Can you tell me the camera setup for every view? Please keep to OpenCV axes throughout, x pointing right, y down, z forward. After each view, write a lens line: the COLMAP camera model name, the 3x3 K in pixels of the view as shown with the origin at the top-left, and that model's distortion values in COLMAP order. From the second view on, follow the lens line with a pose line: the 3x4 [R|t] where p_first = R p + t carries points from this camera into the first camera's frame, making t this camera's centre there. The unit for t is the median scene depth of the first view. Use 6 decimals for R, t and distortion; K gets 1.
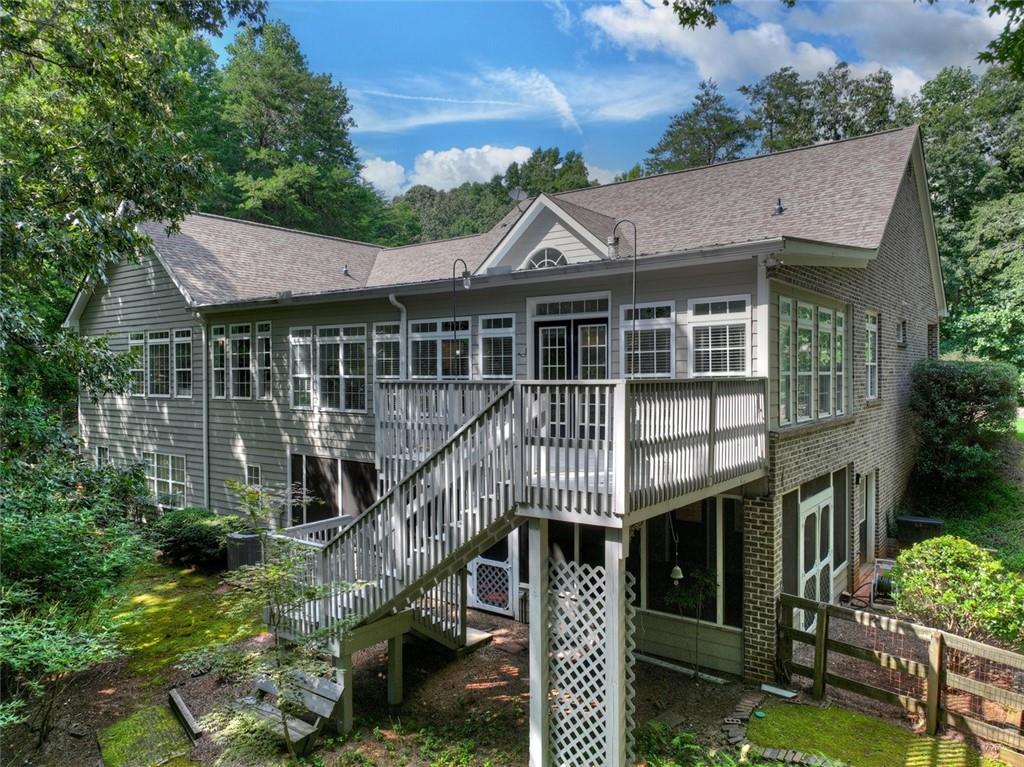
lens RADIAL K [[716.9, 0, 512.0], [0, 716.9, 383.5], [0, 0, 1]] dist [-0.000032, 0.017302]
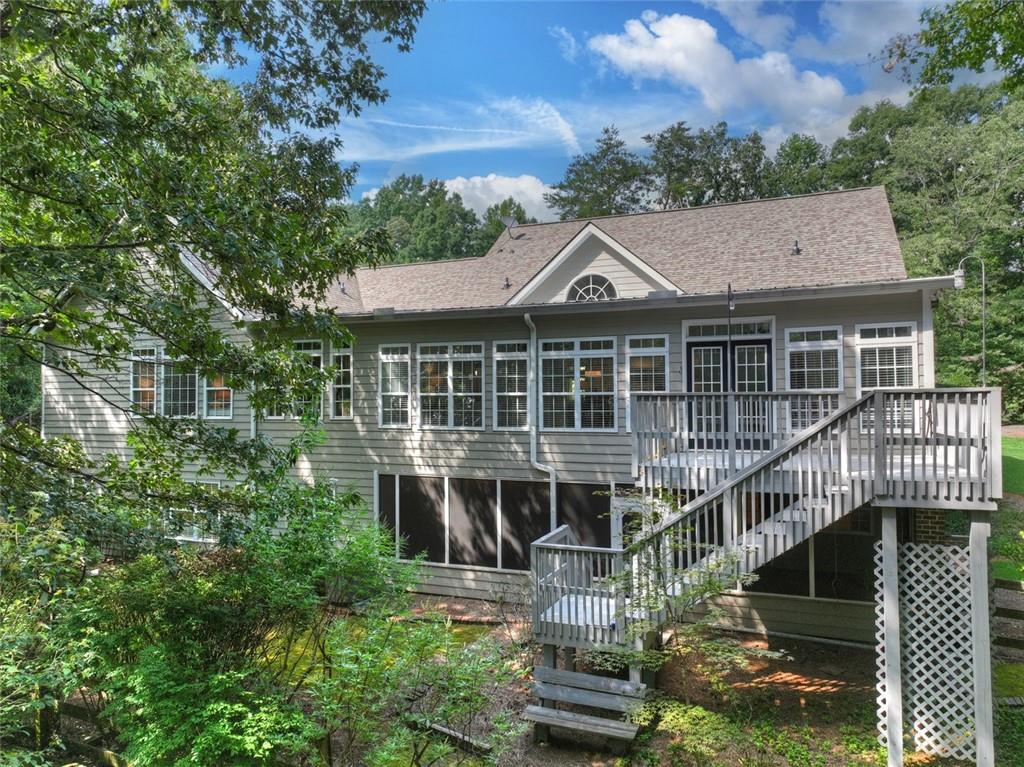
lens RADIAL K [[716.9, 0, 512.0], [0, 716.9, 383.5], [0, 0, 1]] dist [-0.000032, 0.017302]
pose [[0.967894, 0.004155, 0.251323, -0.419241], [0.005049, 0.999340, -0.035968, 0.012387], [-0.251307, 0.036082, 0.967235, 0.011192]]
